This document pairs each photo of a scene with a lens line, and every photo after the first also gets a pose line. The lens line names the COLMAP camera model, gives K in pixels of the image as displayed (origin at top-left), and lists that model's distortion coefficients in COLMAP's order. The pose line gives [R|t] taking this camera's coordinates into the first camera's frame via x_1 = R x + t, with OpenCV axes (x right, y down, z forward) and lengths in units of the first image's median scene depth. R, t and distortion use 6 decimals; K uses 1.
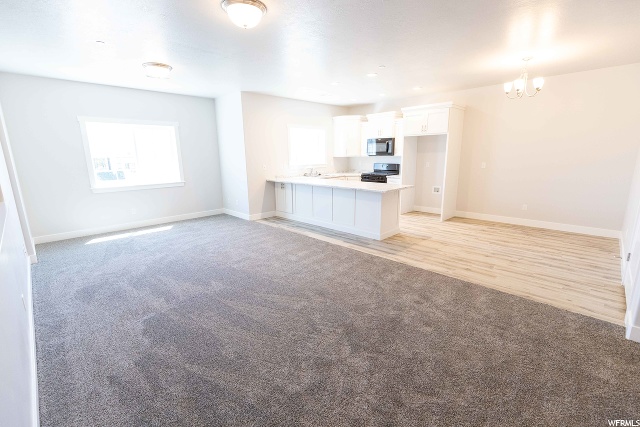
lens RADIAL K [[287.2, 0, 319.7], [0, 287.2, 212.9], [0, 0, 1]] dist [0.008292, -0.000959]
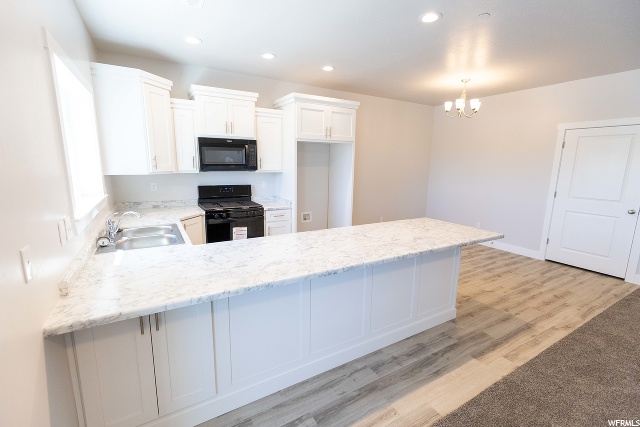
lens RADIAL K [[284.2, 0, 318.2], [0, 284.2, 216.6], [0, 0, 1]] dist [0.002208, -0.000058]
pose [[0.260201, -0.165652, 0.951239, -0.431001], [0.181175, 0.976051, 0.120414, -0.255700], [-0.948404, 0.141009, 0.283982, 1.198275]]
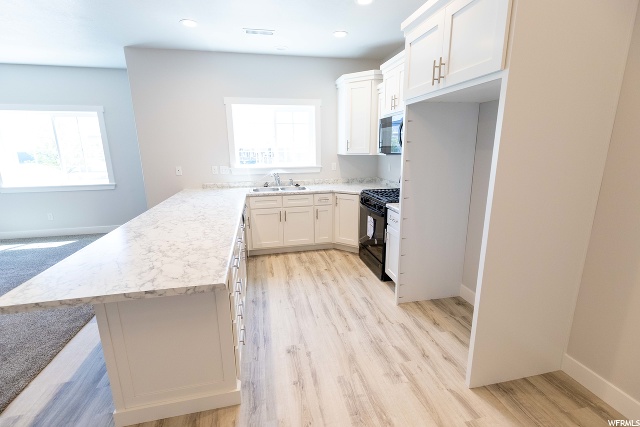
lens RADIAL K [[287.2, 0, 319.7], [0, 287.2, 212.9], [0, 0, 1]] dist [0.008292, -0.000959]
pose [[0.838769, 0.127307, -0.529395, 0.606476], [-0.111298, 0.991840, 0.062174, -0.209168], [0.532990, 0.006771, 0.846094, 0.945340]]
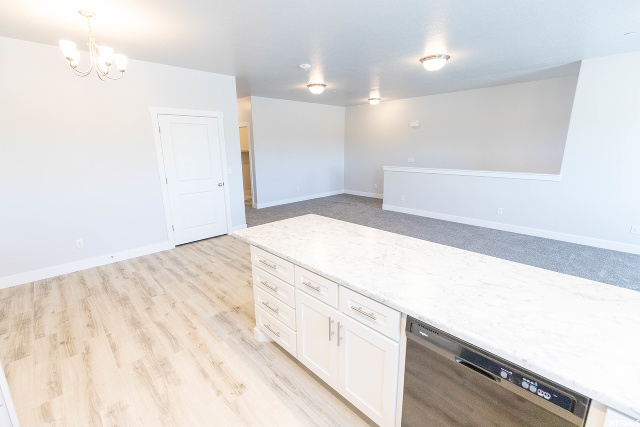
lens RADIAL K [[287.2, 0, 319.7], [0, 287.2, 212.9], [0, 0, 1]] dist [0.008292, -0.000959]
pose [[-0.999351, 0.018743, 0.030749, 0.194320], [0.030059, 0.904393, 0.425640, -0.369124], [-0.019832, 0.426288, -0.904370, 1.620799]]
